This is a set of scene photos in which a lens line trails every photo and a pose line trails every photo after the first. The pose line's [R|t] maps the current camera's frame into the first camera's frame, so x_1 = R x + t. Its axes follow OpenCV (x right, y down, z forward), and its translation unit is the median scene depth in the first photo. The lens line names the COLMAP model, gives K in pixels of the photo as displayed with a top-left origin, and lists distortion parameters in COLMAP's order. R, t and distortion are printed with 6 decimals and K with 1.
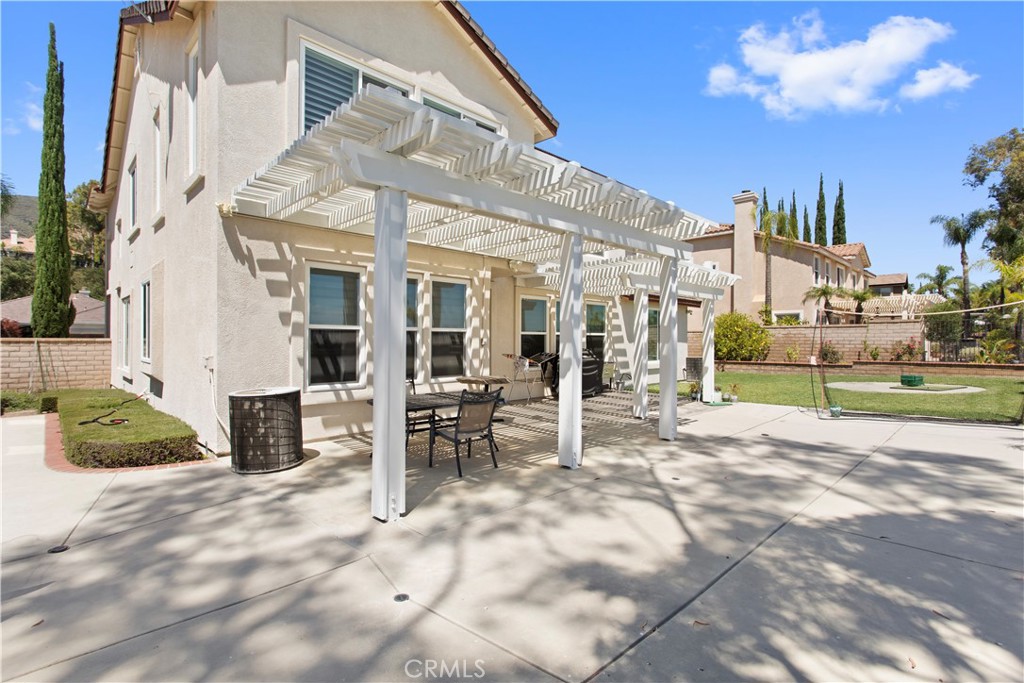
lens RADIAL K [[474.7, 0, 508.6], [0, 474.7, 336.6], [0, 0, 1]] dist [0.004063, 0.001386]
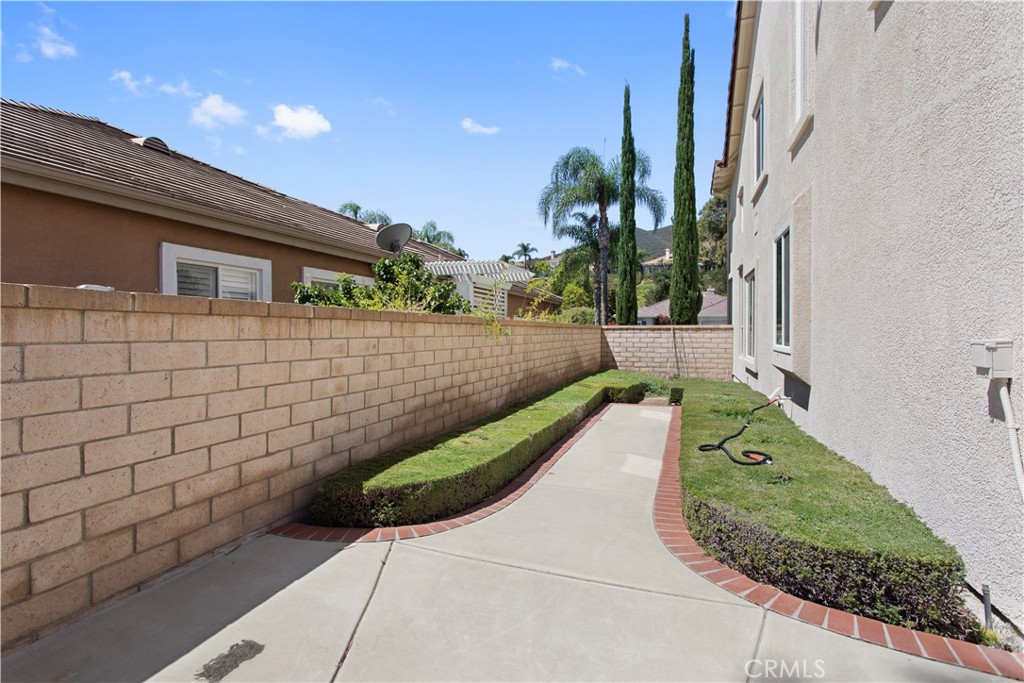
lens RADIAL K [[474.7, 0, 508.6], [0, 474.7, 336.6], [0, 0, 1]] dist [0.004063, 0.001386]
pose [[0.426543, 0.006519, -0.904444, -0.212821], [0.007547, 0.999914, 0.010767, 0.014621], [0.904436, -0.011418, 0.426457, 0.243456]]
